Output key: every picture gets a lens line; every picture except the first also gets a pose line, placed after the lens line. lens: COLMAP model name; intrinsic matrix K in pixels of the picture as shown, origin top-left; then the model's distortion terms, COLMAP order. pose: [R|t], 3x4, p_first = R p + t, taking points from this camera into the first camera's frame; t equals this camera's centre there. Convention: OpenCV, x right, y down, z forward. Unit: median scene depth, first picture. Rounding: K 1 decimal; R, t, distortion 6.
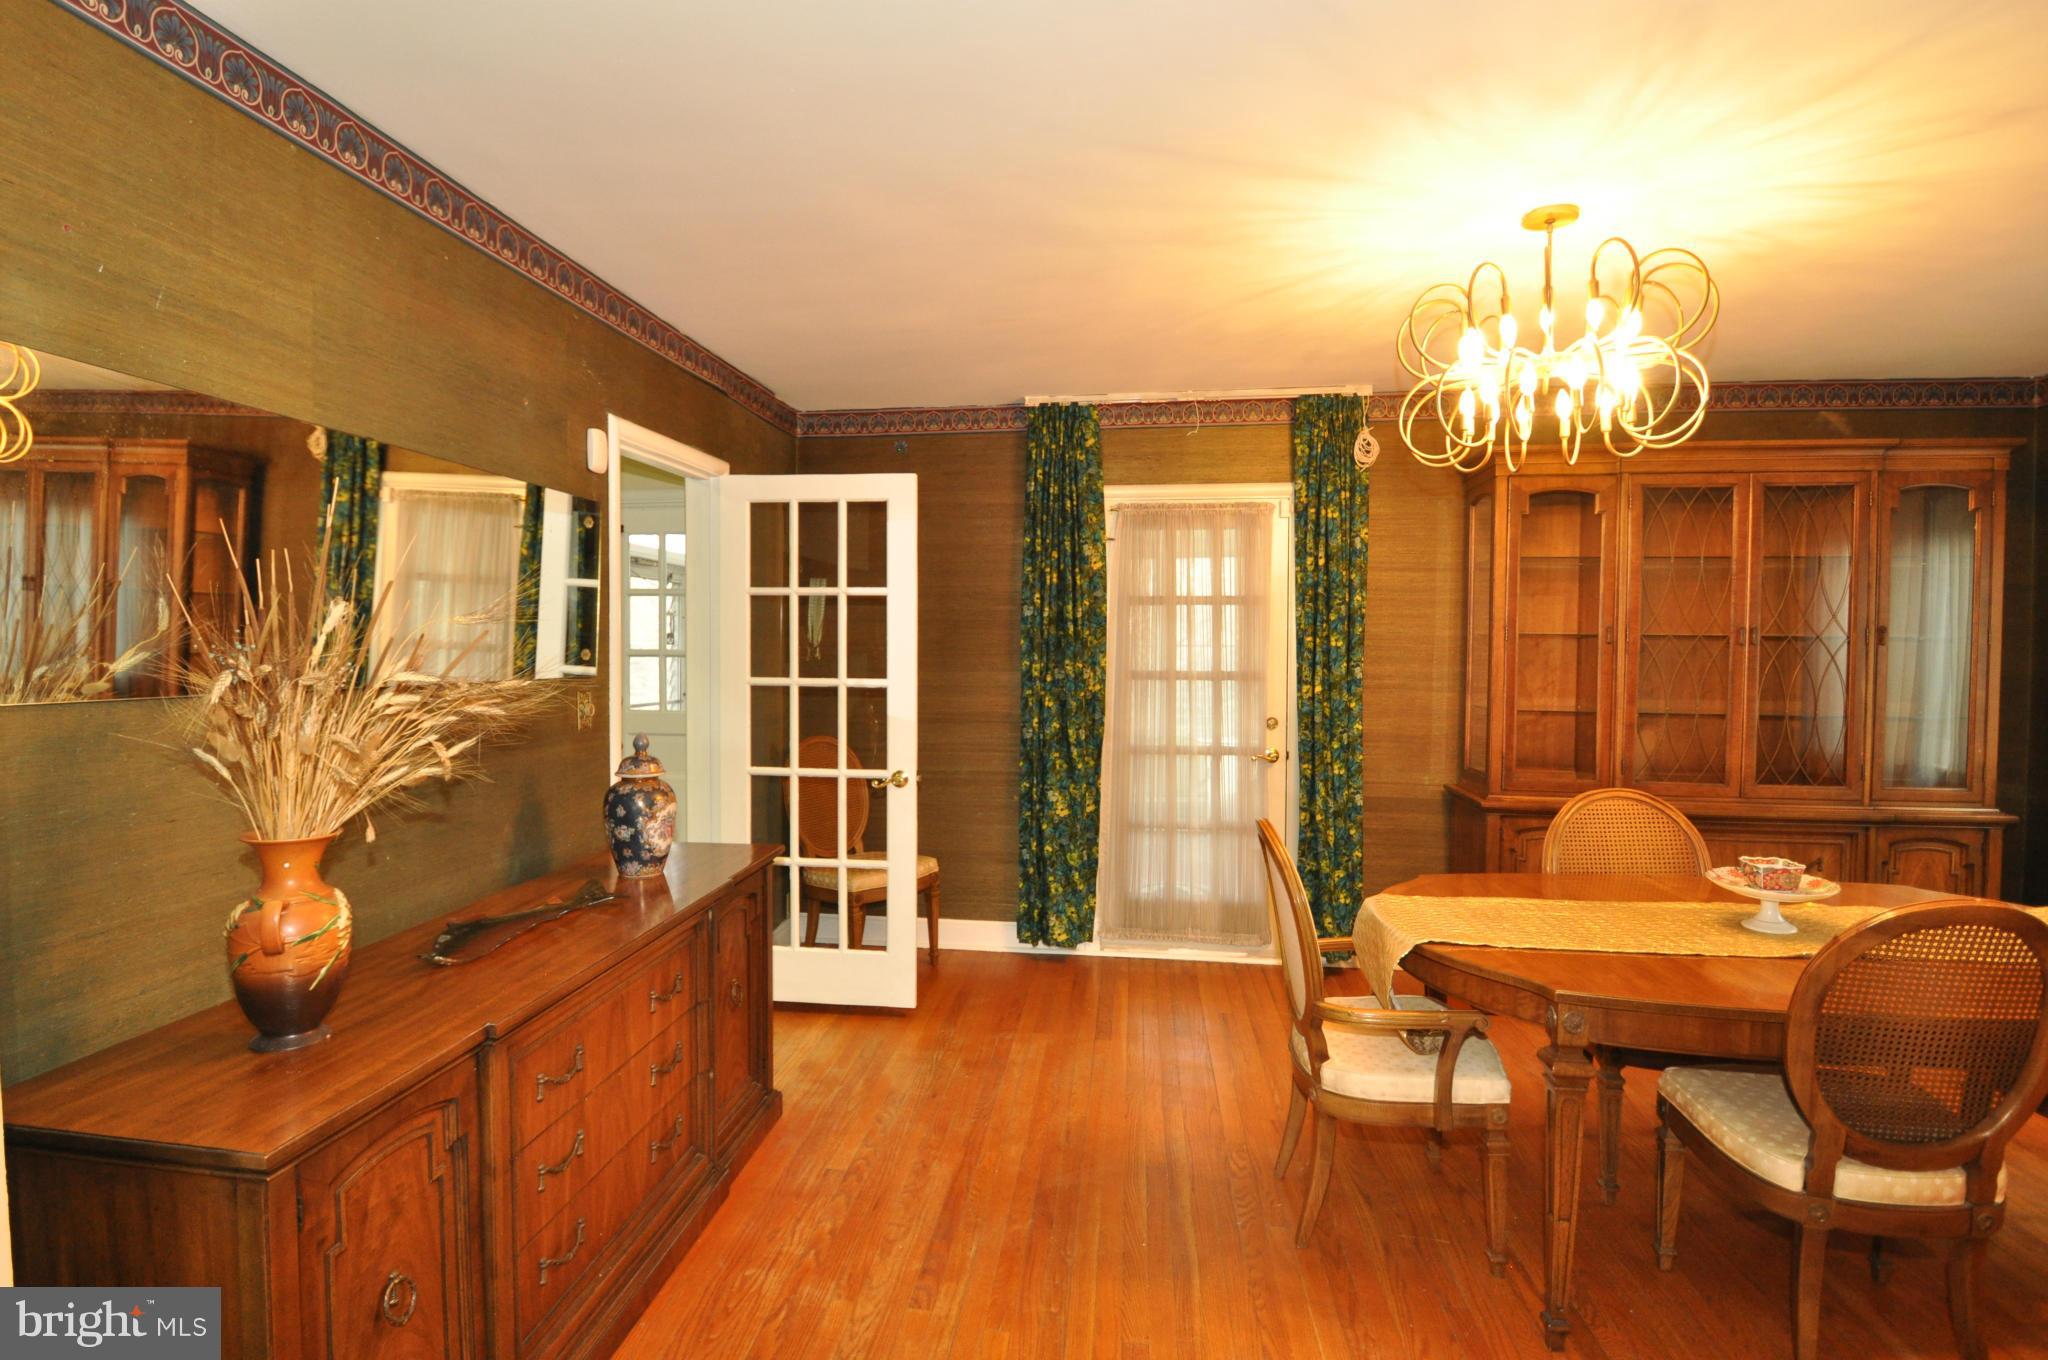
lens RADIAL K [[1015.3, 0, 956.7], [0, 1015.3, 675.0], [0, 0, 1]] dist [-0.021598, -0.004142]
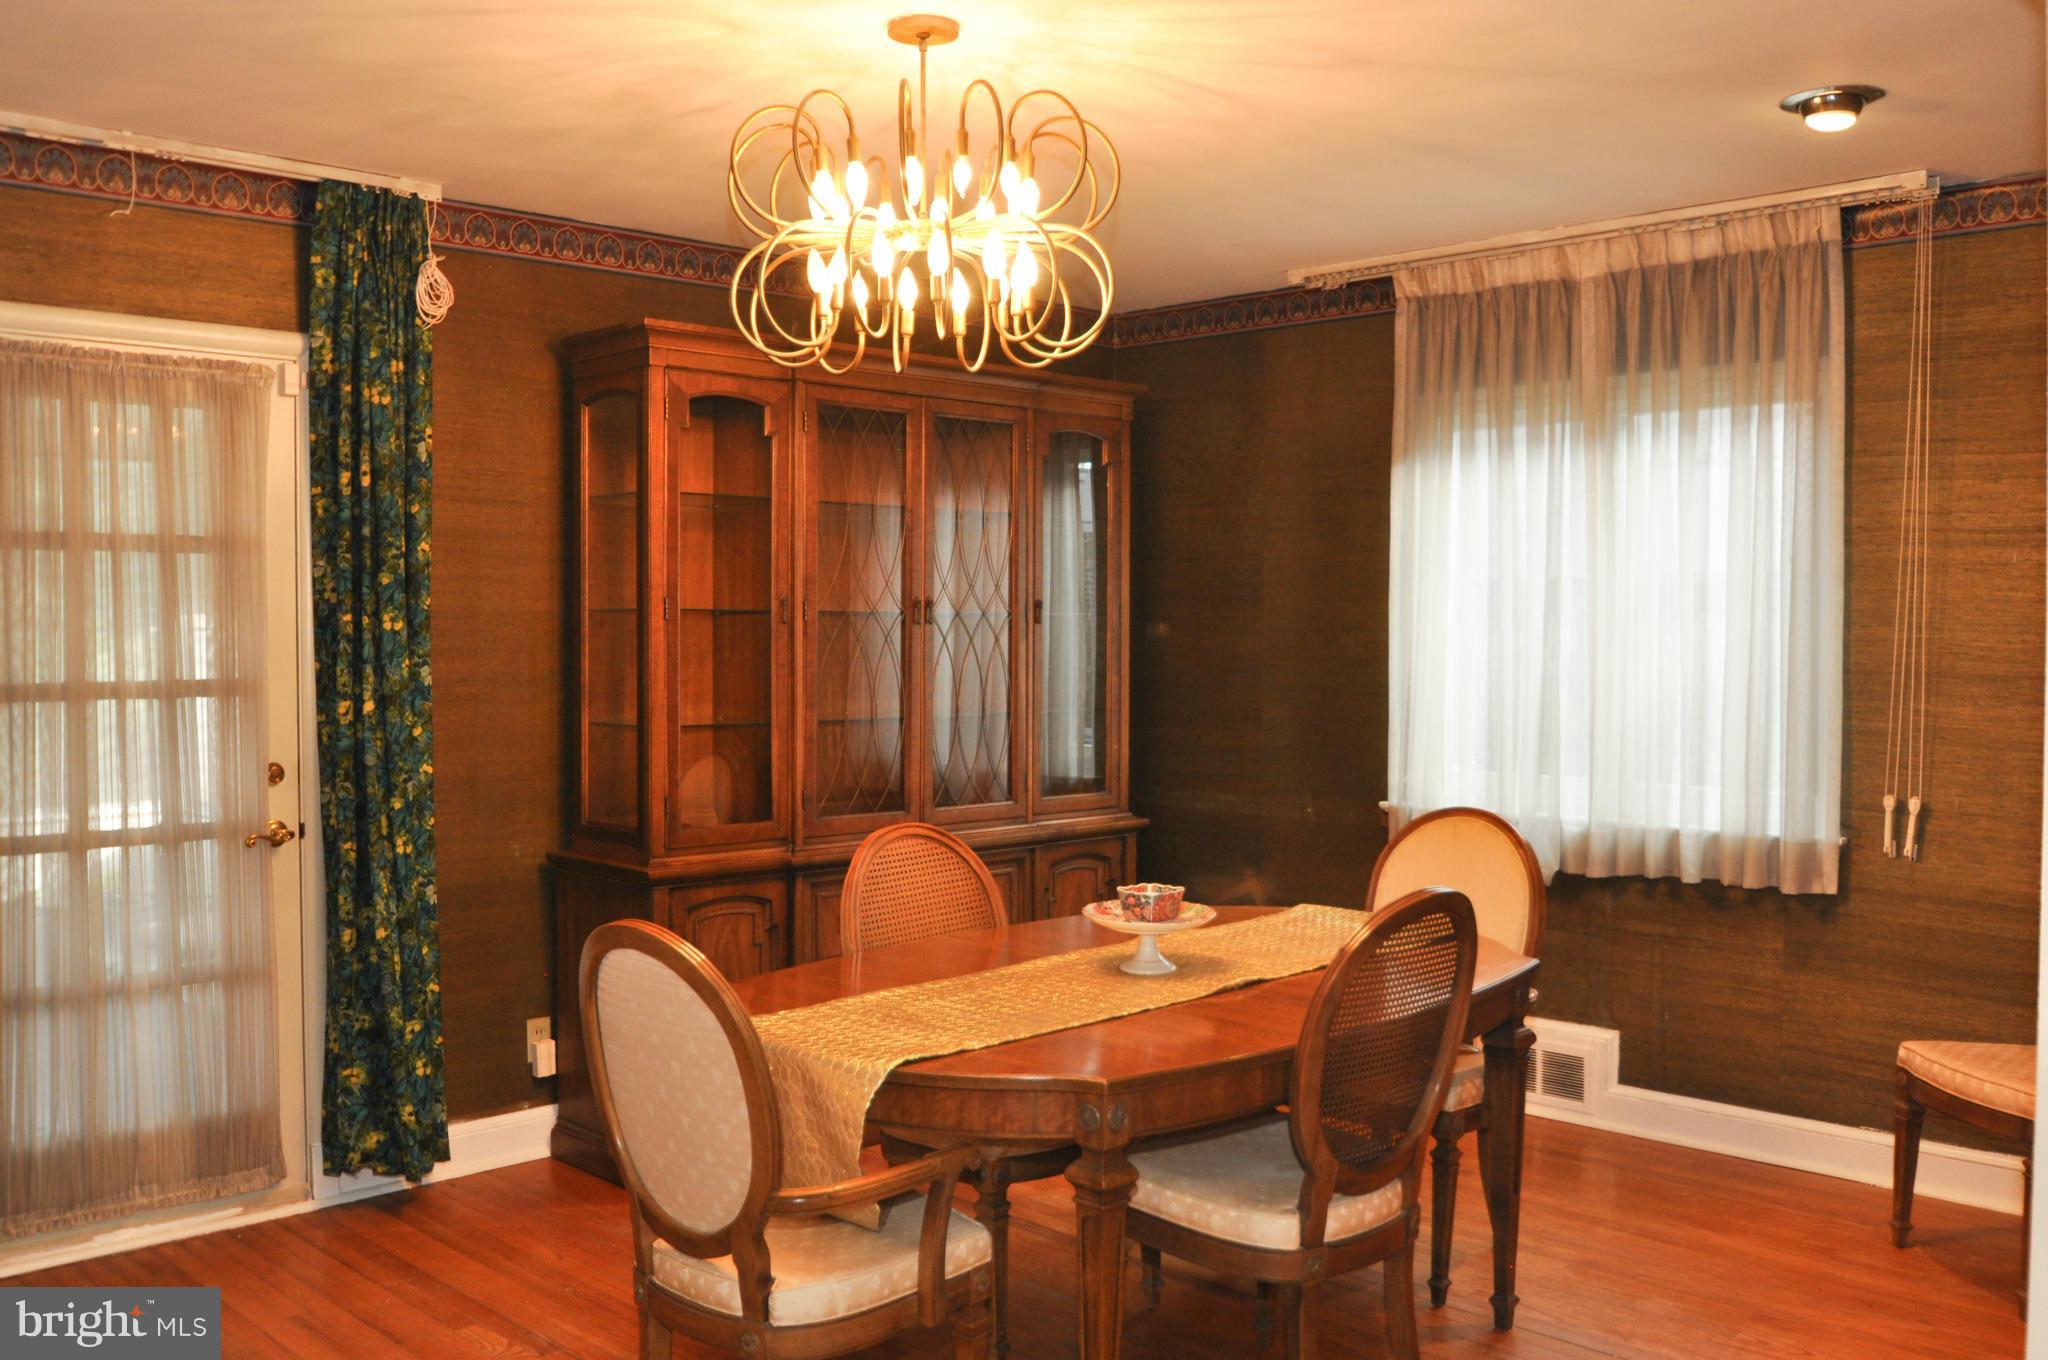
lens RADIAL K [[1855.1, 0, 1024.0], [0, 1855.1, 681.4], [0, 0, 1]] dist [-0.055940, -0.008506]
pose [[0.580787, -0.029352, 0.813526, -0.265091], [0.029240, 0.999457, 0.015186, -0.005066], [-0.813530, 0.014967, 0.581330, 0.107101]]
